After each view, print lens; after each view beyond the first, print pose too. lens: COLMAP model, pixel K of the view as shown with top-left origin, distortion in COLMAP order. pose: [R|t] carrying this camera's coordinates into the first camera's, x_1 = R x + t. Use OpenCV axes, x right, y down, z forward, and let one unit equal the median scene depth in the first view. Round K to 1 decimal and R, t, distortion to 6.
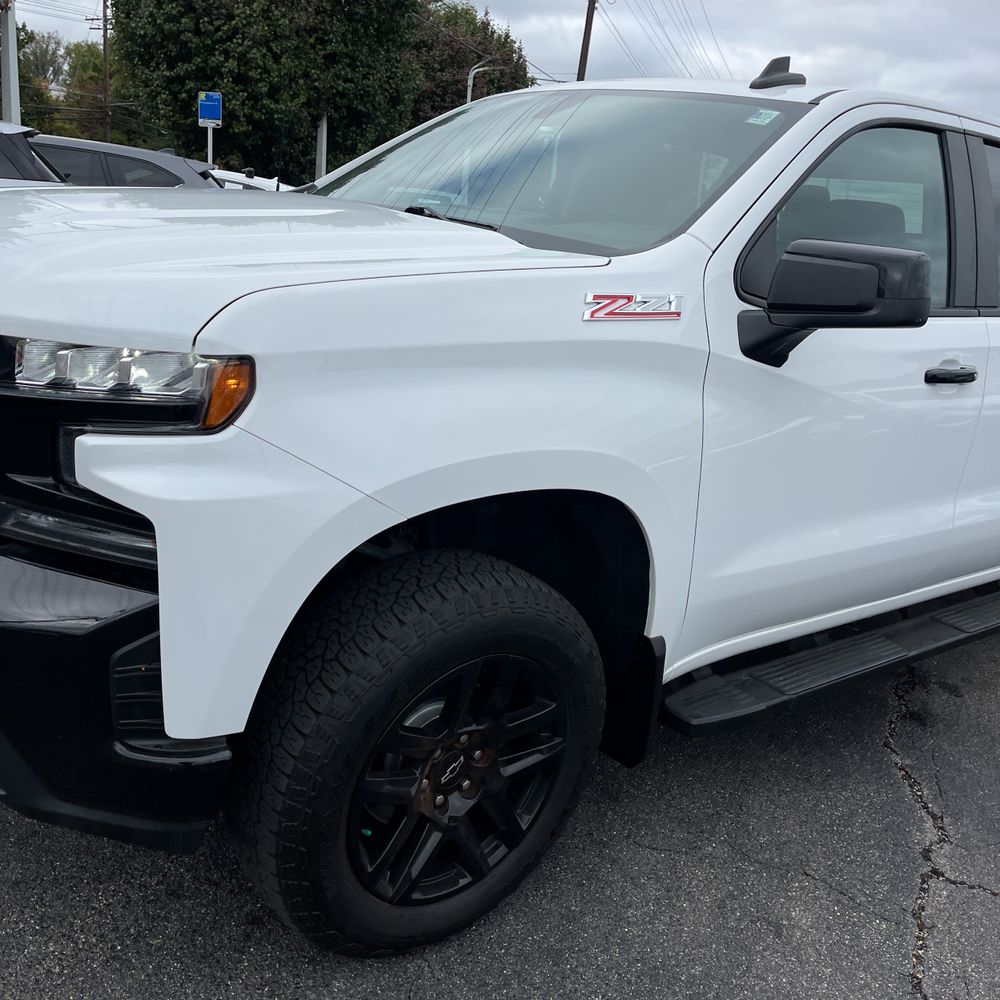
lens RADIAL K [[1020.2, 0, 492.6], [0, 1020.2, 498.7], [0, 0, 1]] dist [0.032952, 0.000000]
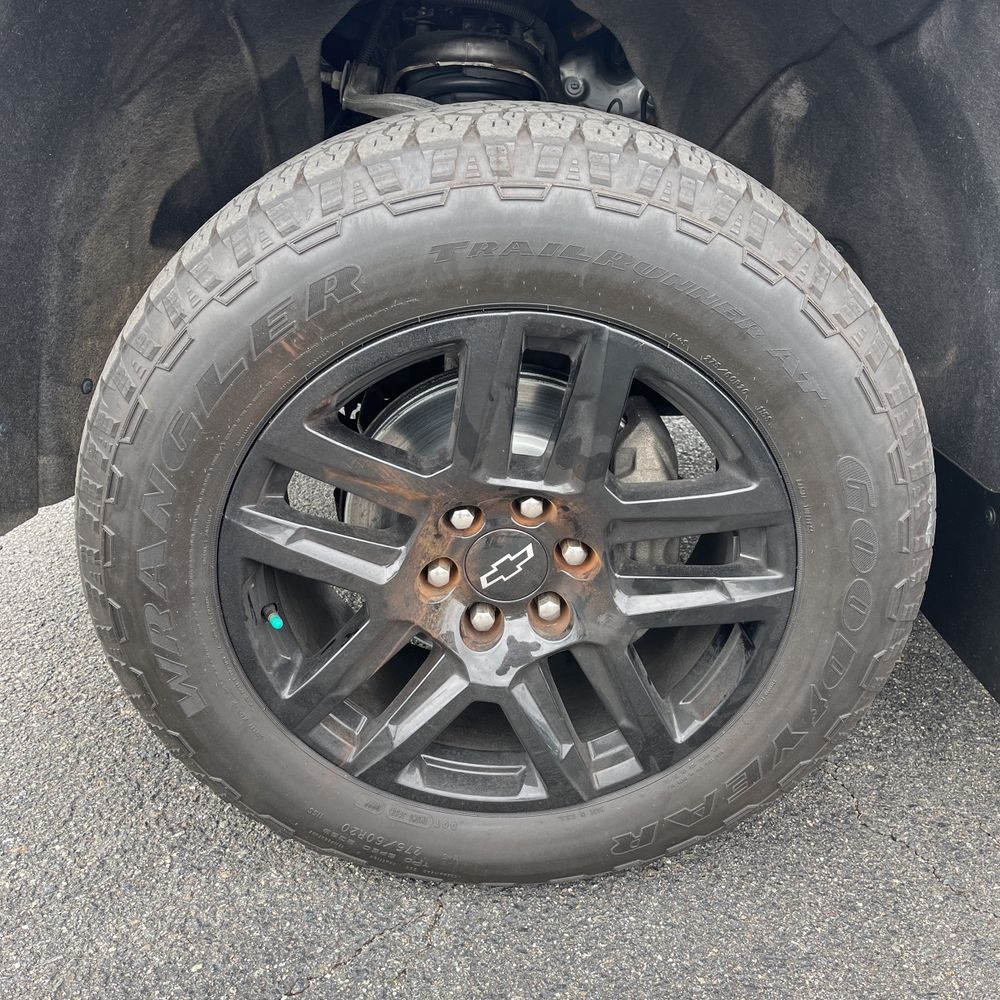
lens RADIAL K [[1020.2, 0, 496.9], [0, 1020.2, 500.2], [0, 0, 1]] dist [0.032952, 0.000000]
pose [[0.784700, 0.182355, -0.592447, 0.225448], [-0.122325, 0.982510, 0.140395, 0.155068], [0.607686, -0.037697, 0.793282, 0.571493]]
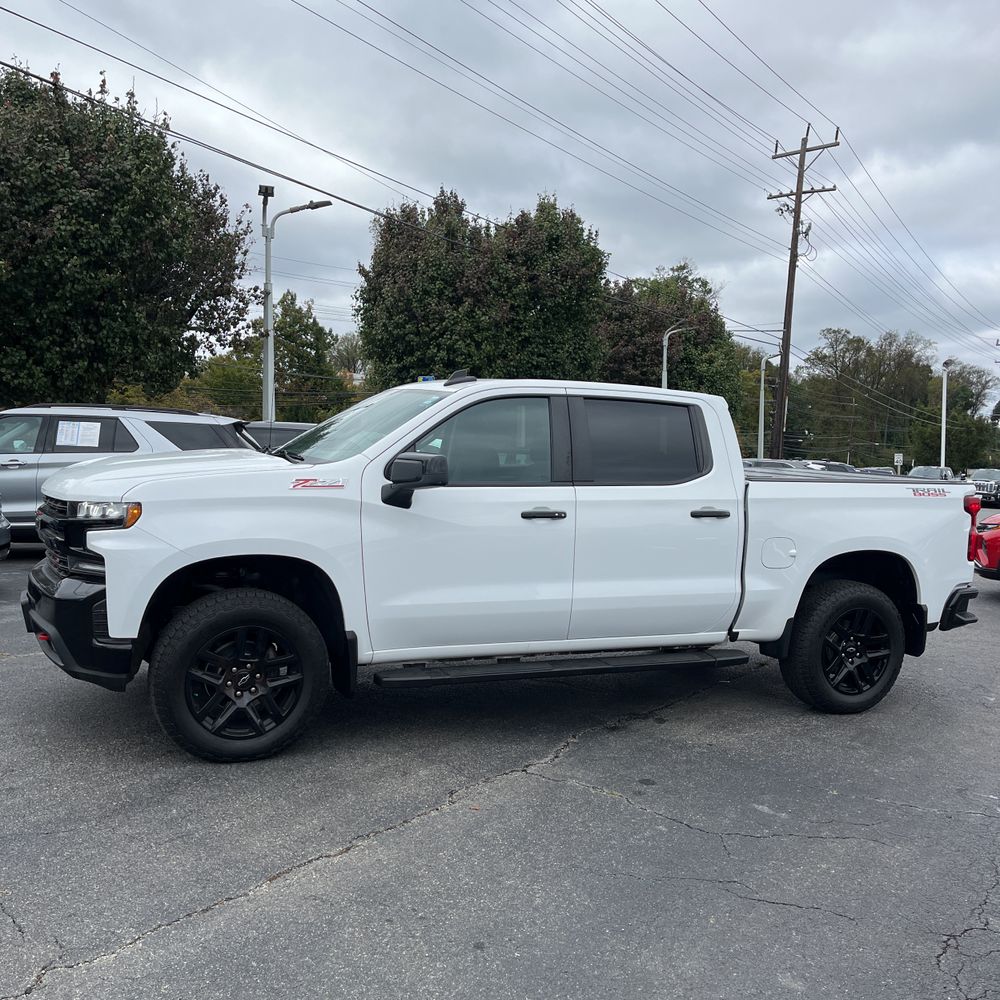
lens RADIAL K [[1020.2, 0, 492.8], [0, 1020.2, 501.1], [0, 0, 1]] dist [0.032952, 0.000000]
pose [[0.963217, -0.057313, -0.262541, 1.077506], [-0.004716, 0.973236, -0.229760, 0.376644], [0.268683, 0.222547, 0.937167, -1.065891]]
